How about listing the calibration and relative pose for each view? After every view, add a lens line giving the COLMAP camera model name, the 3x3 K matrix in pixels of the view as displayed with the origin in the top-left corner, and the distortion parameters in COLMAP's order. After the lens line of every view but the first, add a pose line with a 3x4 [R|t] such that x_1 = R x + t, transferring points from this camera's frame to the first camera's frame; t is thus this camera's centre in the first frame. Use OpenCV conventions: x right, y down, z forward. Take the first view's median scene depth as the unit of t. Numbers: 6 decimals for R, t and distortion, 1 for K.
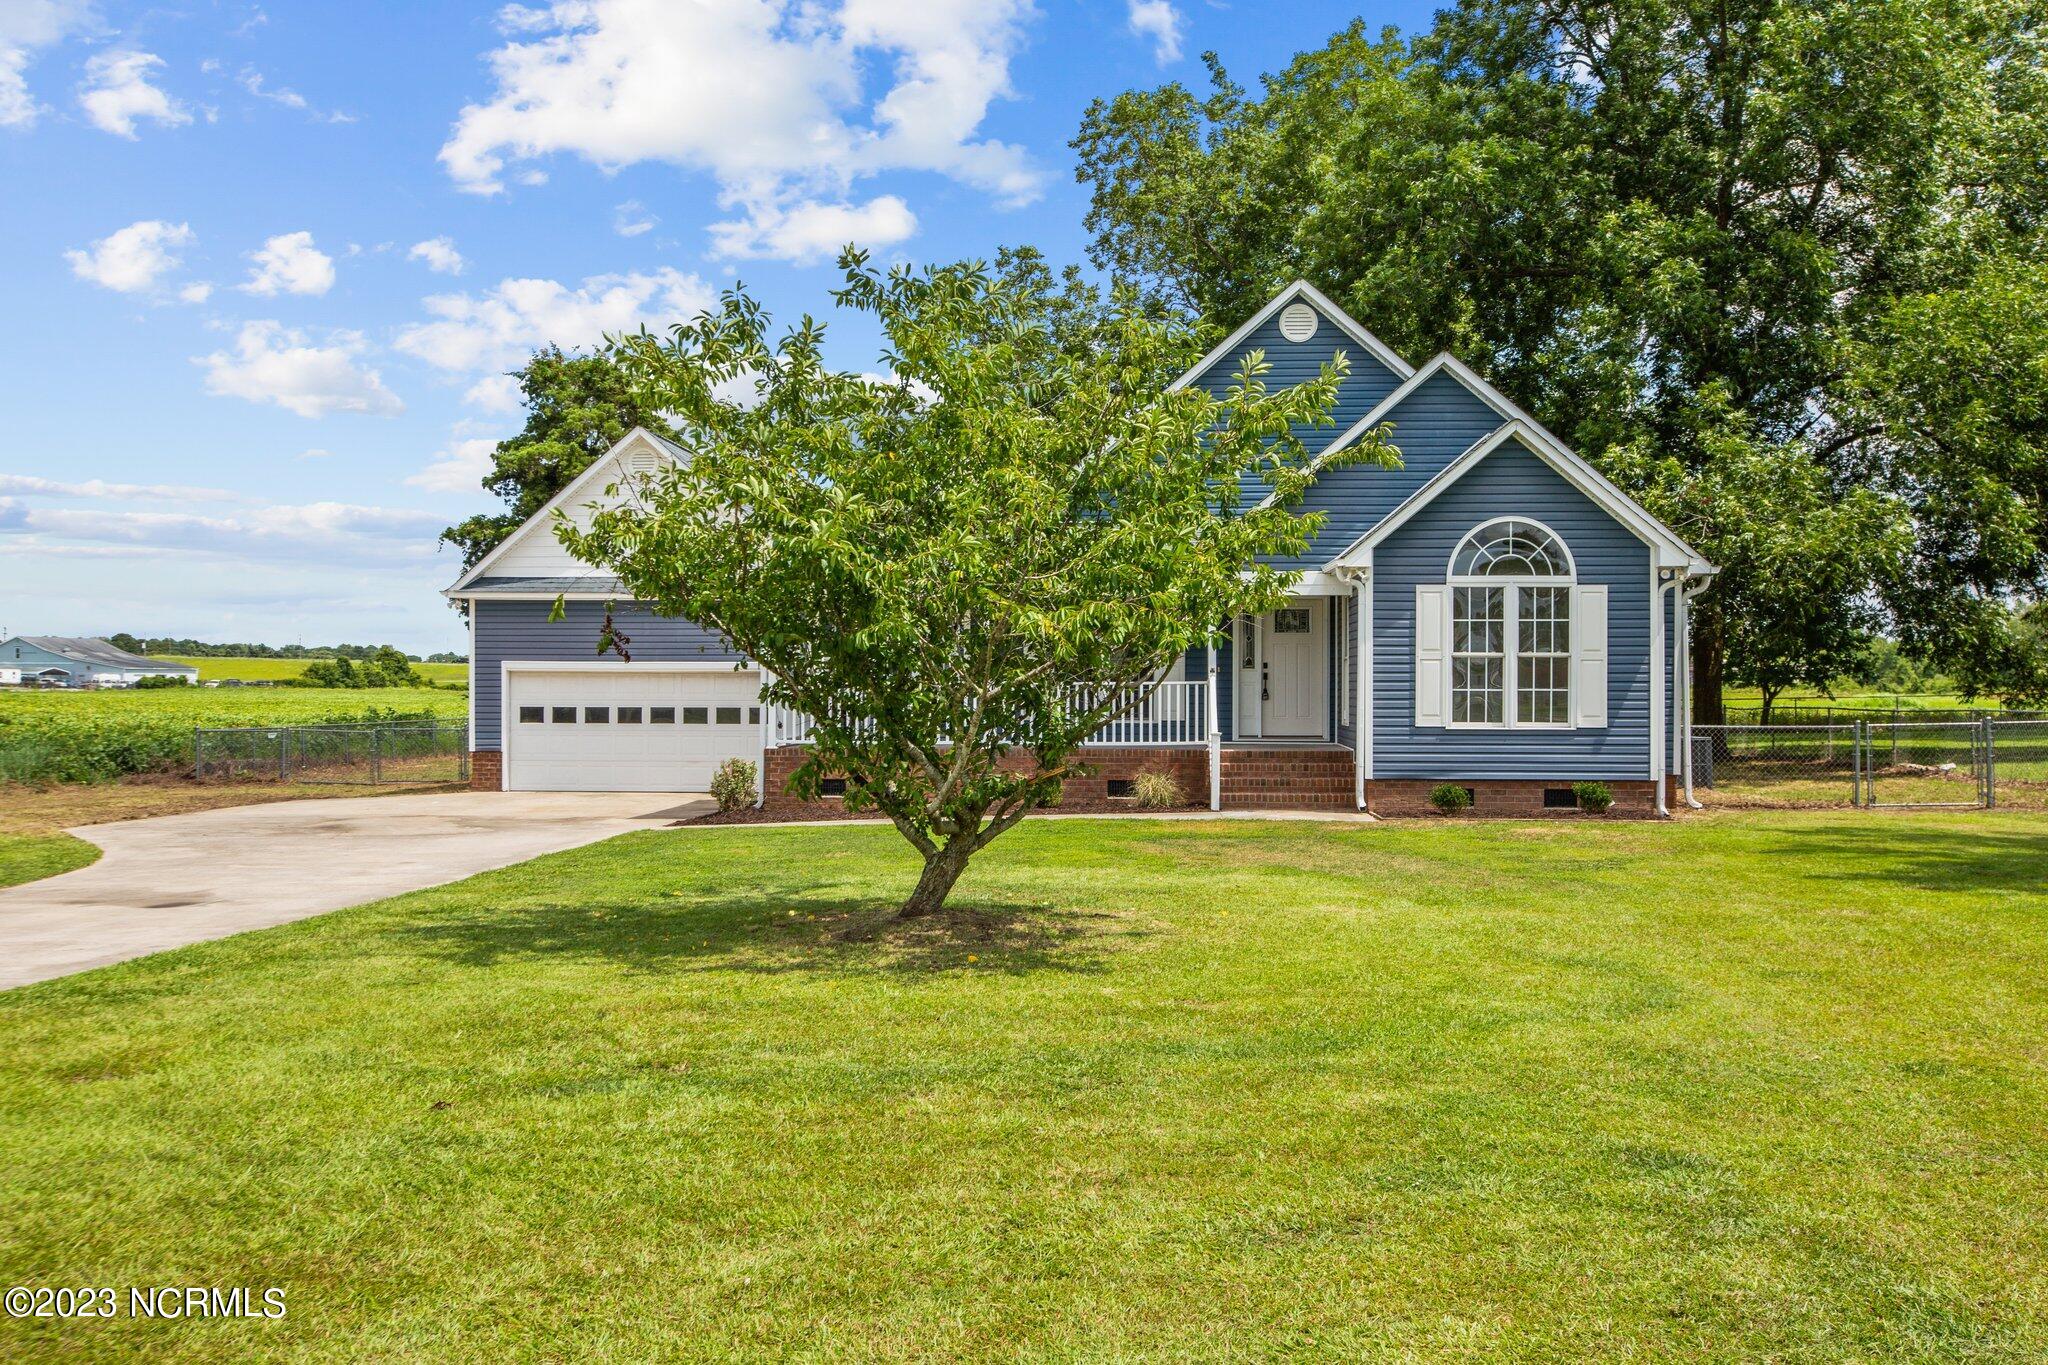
lens RADIAL K [[2056.6, 0, 1024.4], [0, 2056.6, 684.2], [0, 0, 1]] dist [0.019605, 0.000000]
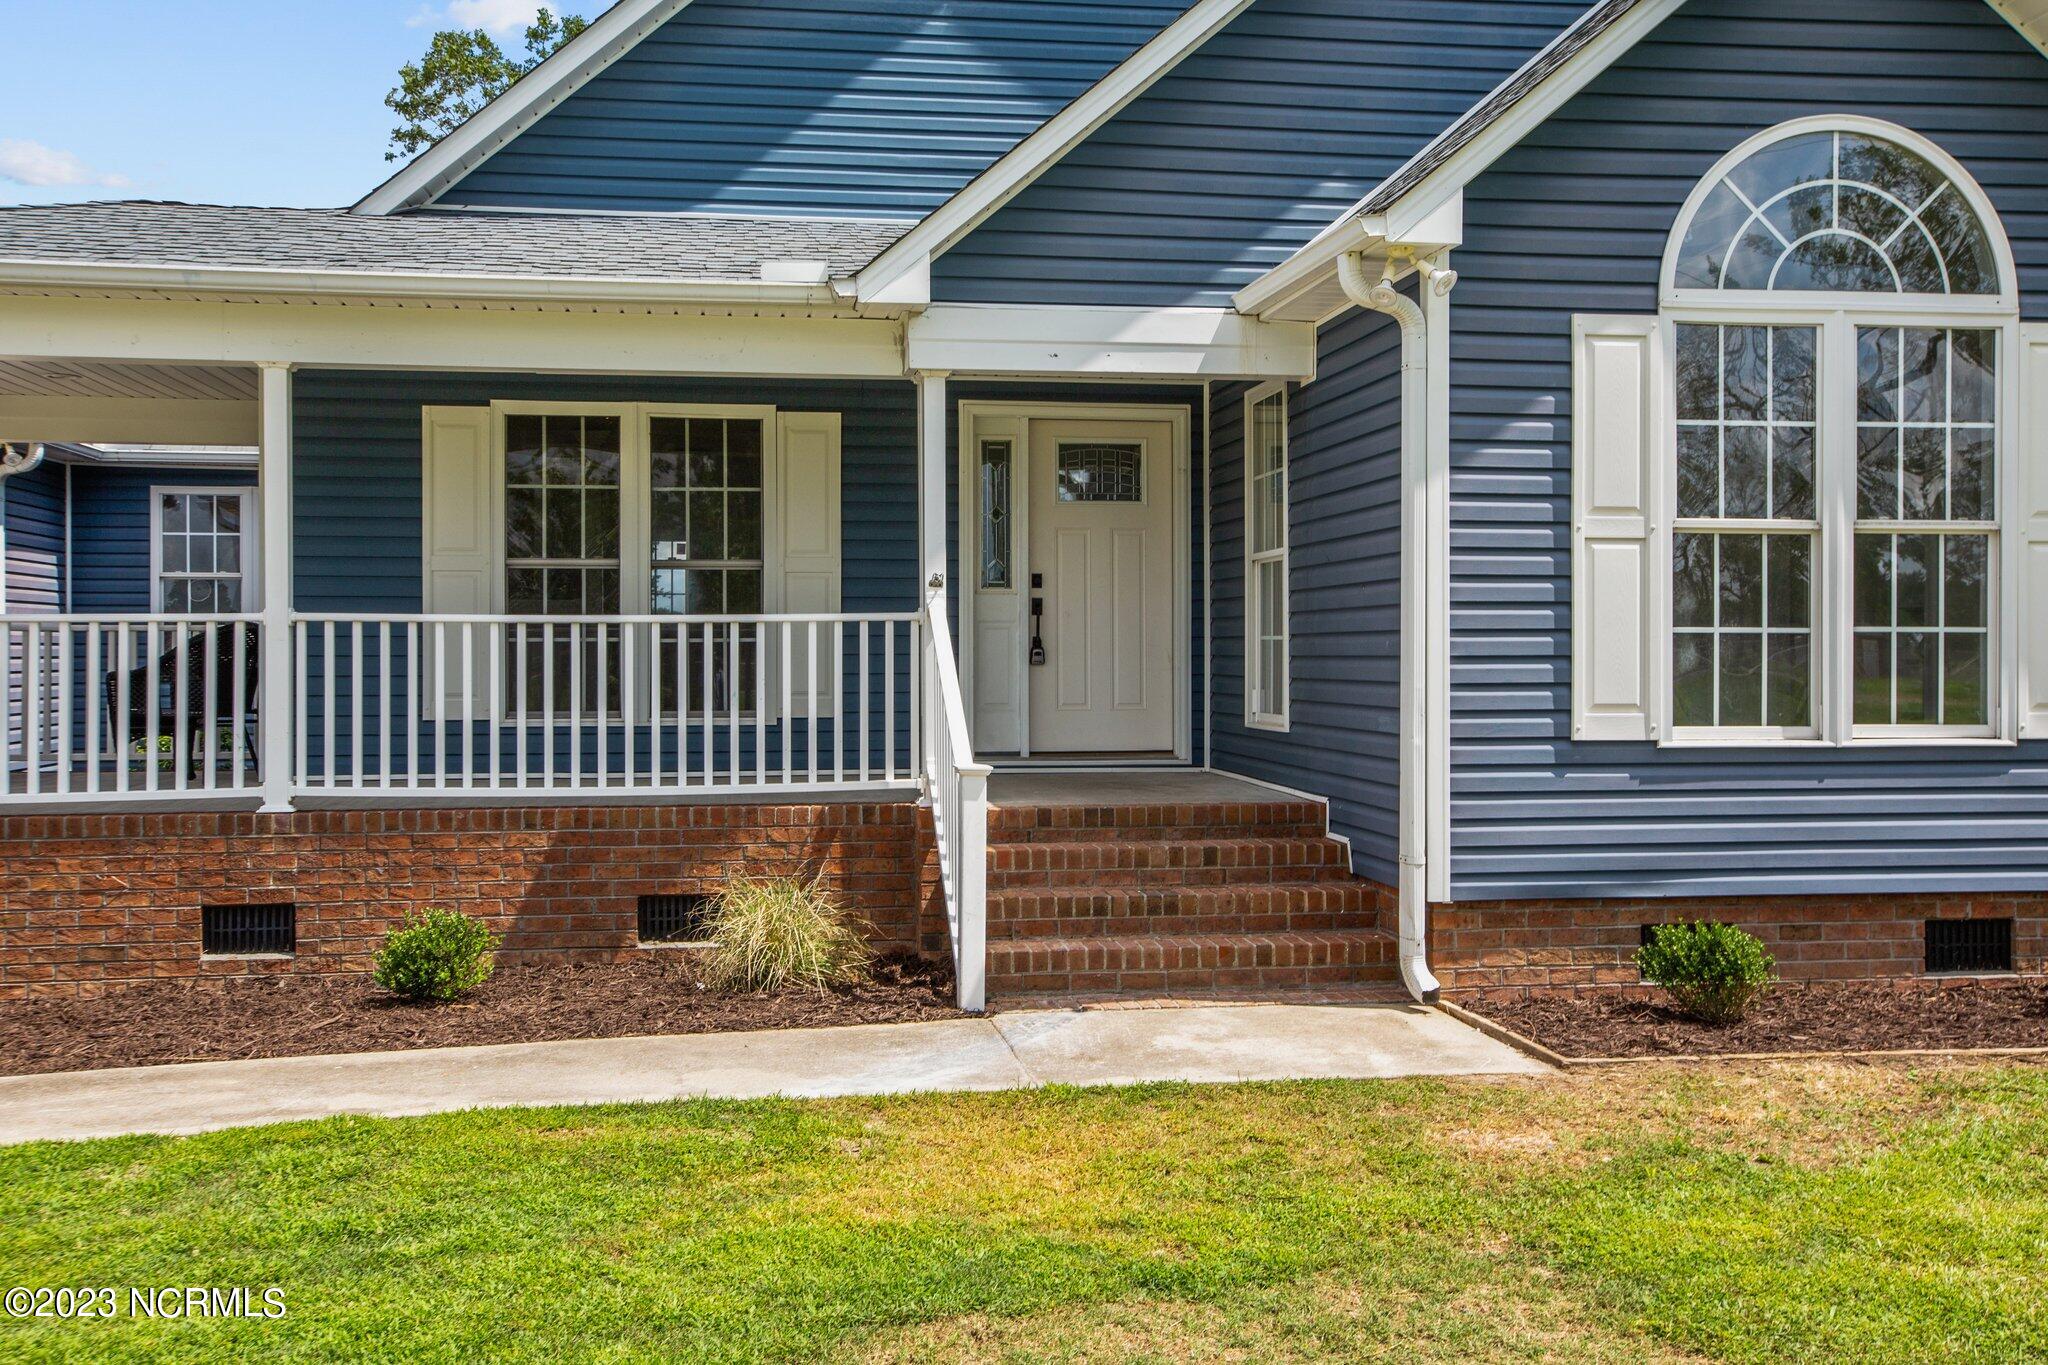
lens RADIAL K [[2056.6, 0, 1024.6], [0, 2056.6, 677.8], [0, 0, 1]] dist [0.019605, 0.000000]
pose [[0.979293, -0.002390, 0.202435, 0.036708], [0.000421, 0.999952, 0.009765, 0.007278], [-0.202448, -0.009477, 0.979247, 0.693137]]
